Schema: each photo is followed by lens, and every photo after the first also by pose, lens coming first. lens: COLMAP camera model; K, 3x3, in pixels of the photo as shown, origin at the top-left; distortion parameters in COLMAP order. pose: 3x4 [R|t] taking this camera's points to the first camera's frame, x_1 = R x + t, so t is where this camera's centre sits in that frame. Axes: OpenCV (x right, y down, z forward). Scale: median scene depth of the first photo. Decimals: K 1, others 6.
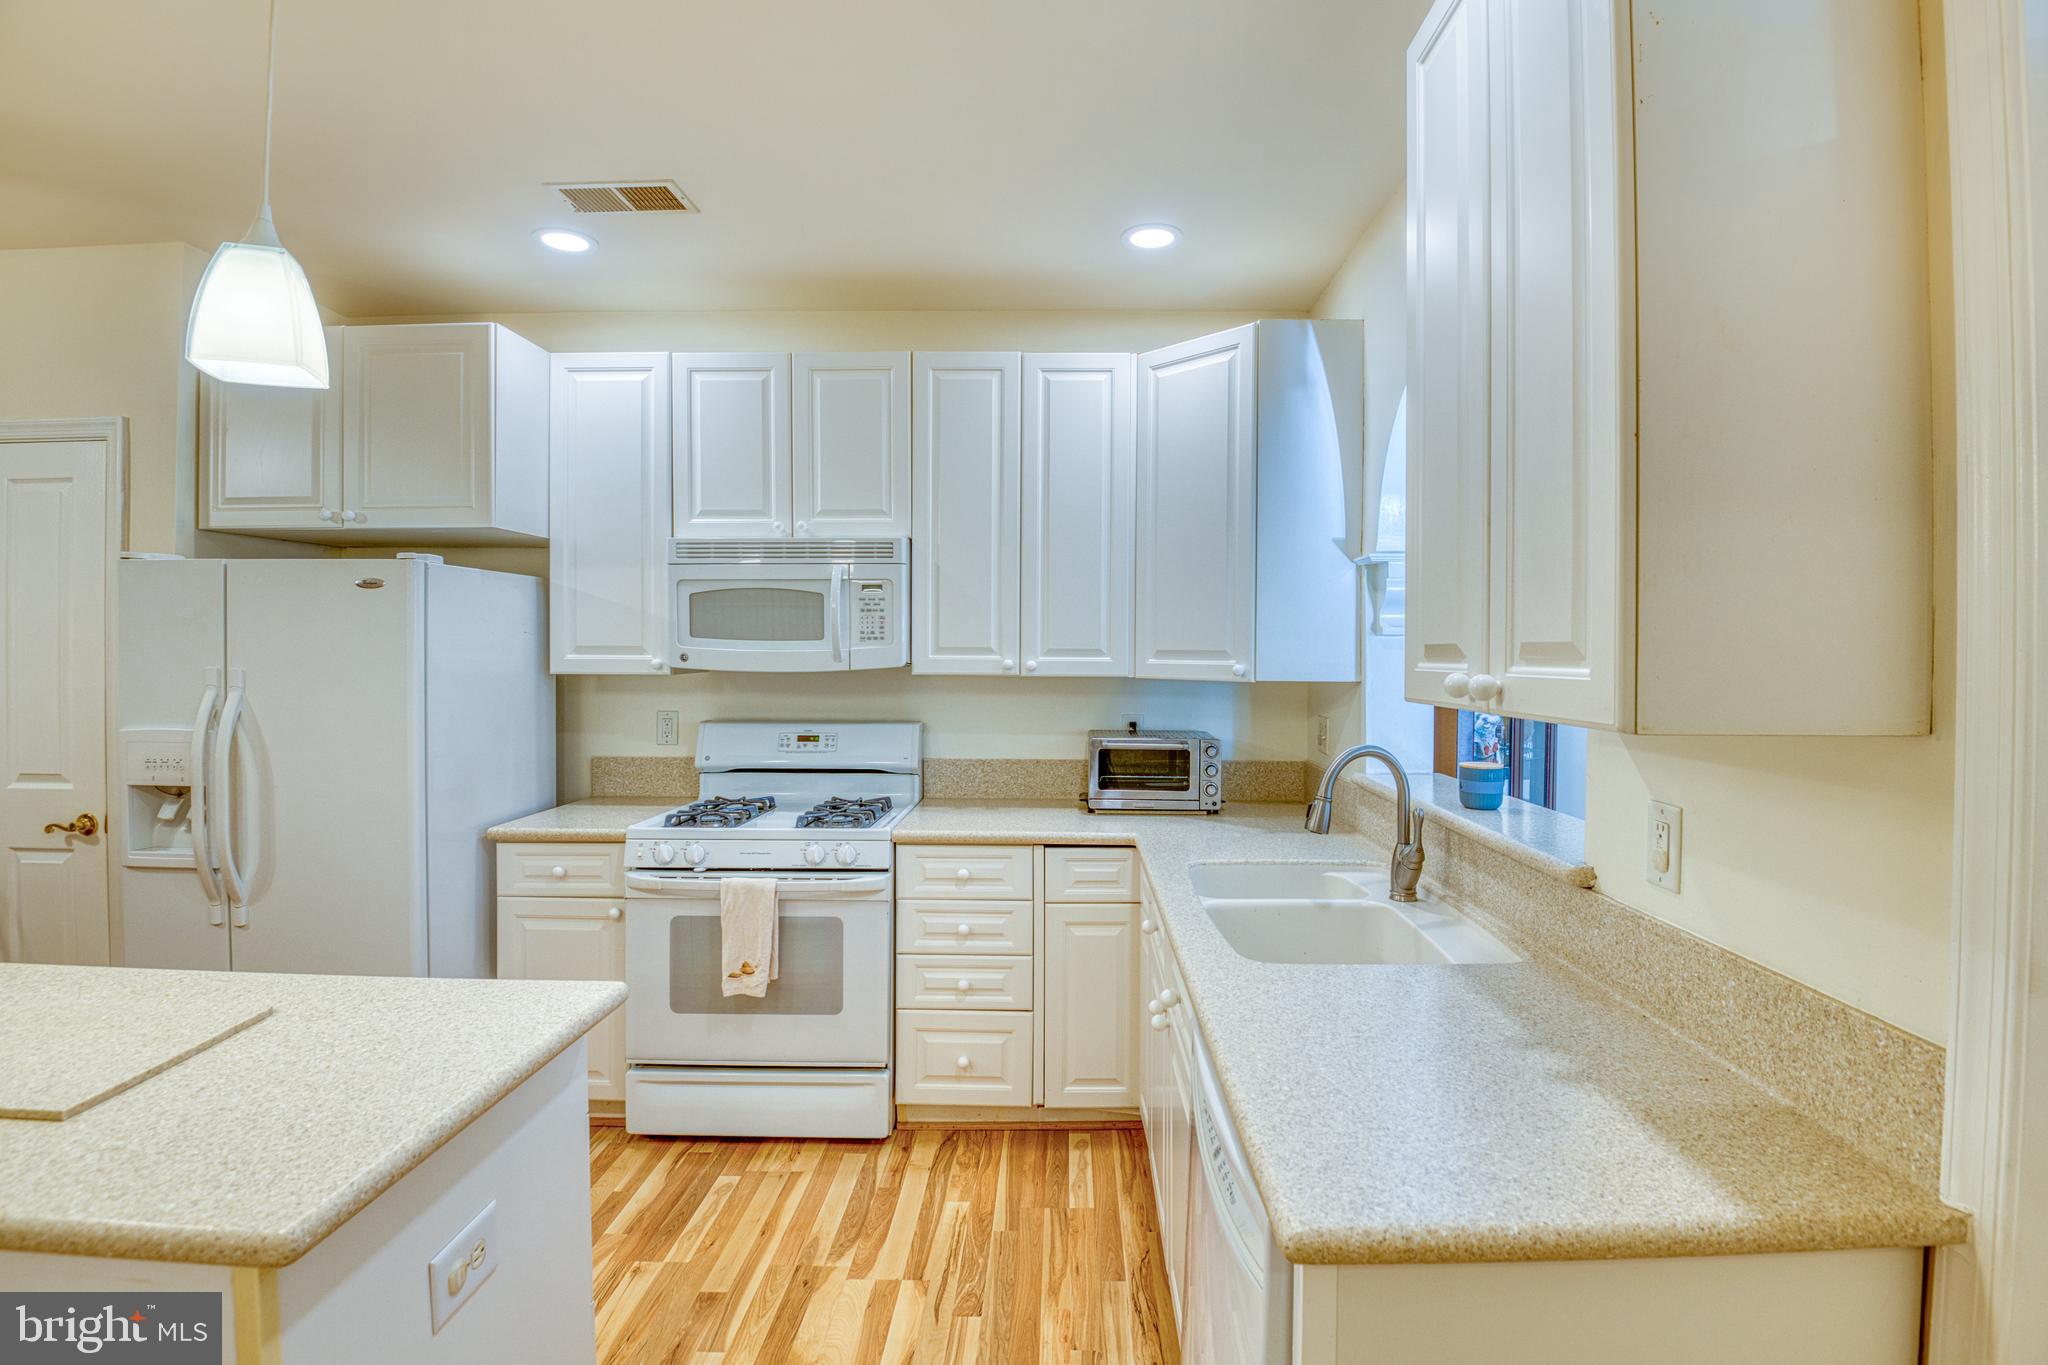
lens RADIAL K [[991.8, 0, 1048.0], [0, 991.8, 653.8], [0, 0, 1]] dist [-0.011269, -0.000856]
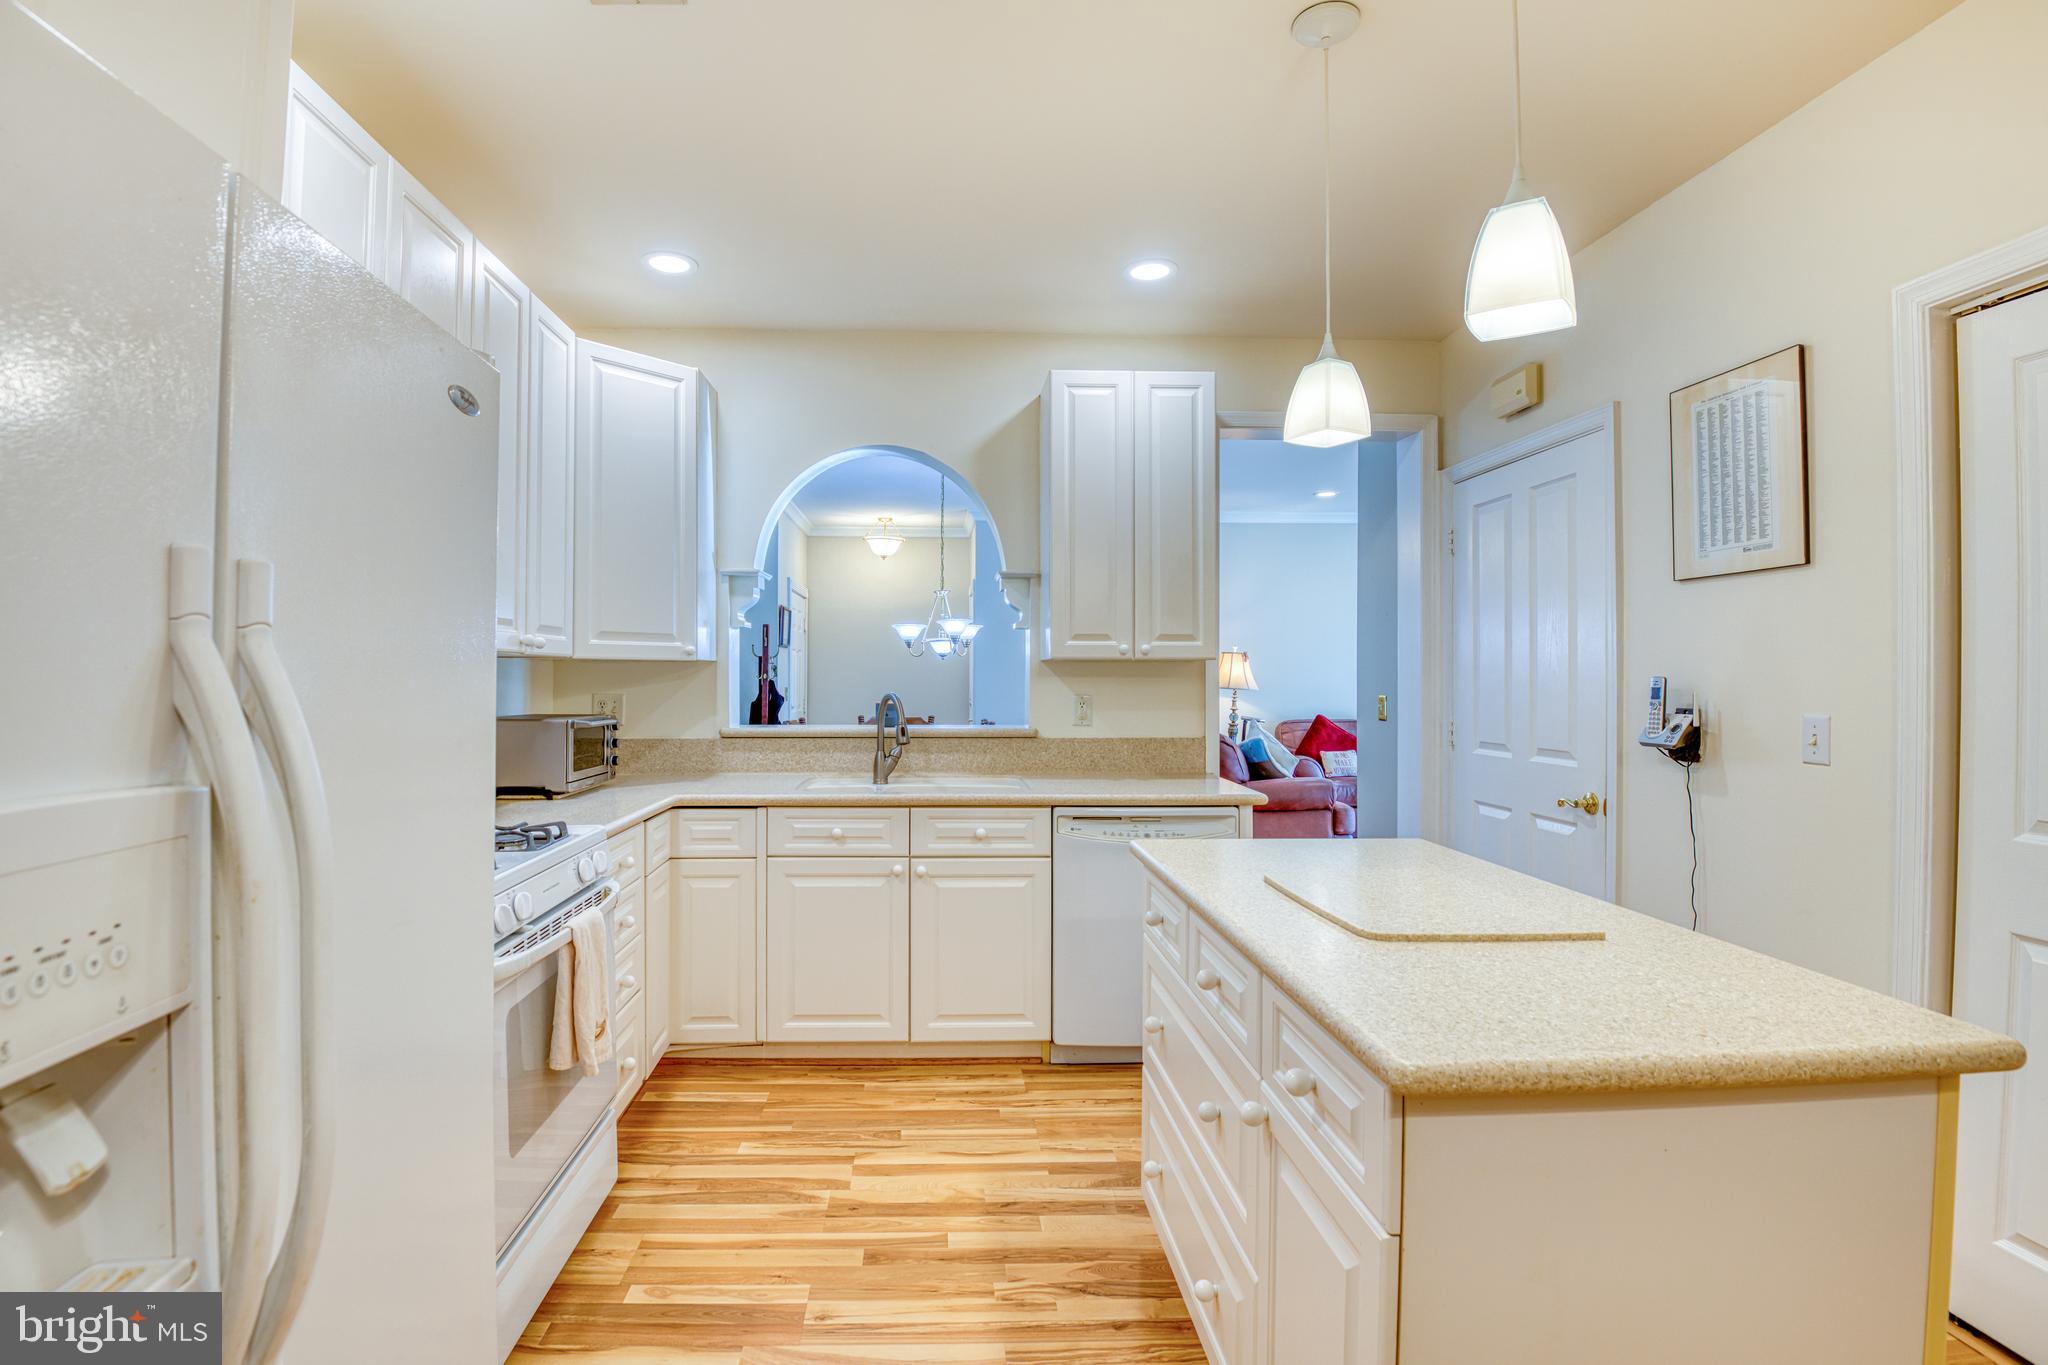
lens RADIAL K [[981.4, 0, 957.7], [0, 981.4, 680.2], [0, 0, 1]] dist [-0.011667, -0.000447]
pose [[-0.044588, -0.009798, 0.998957, -1.019995], [0.003035, 0.999946, 0.009943, 0.042113], [-0.999001, 0.003475, -0.044556, 0.728153]]
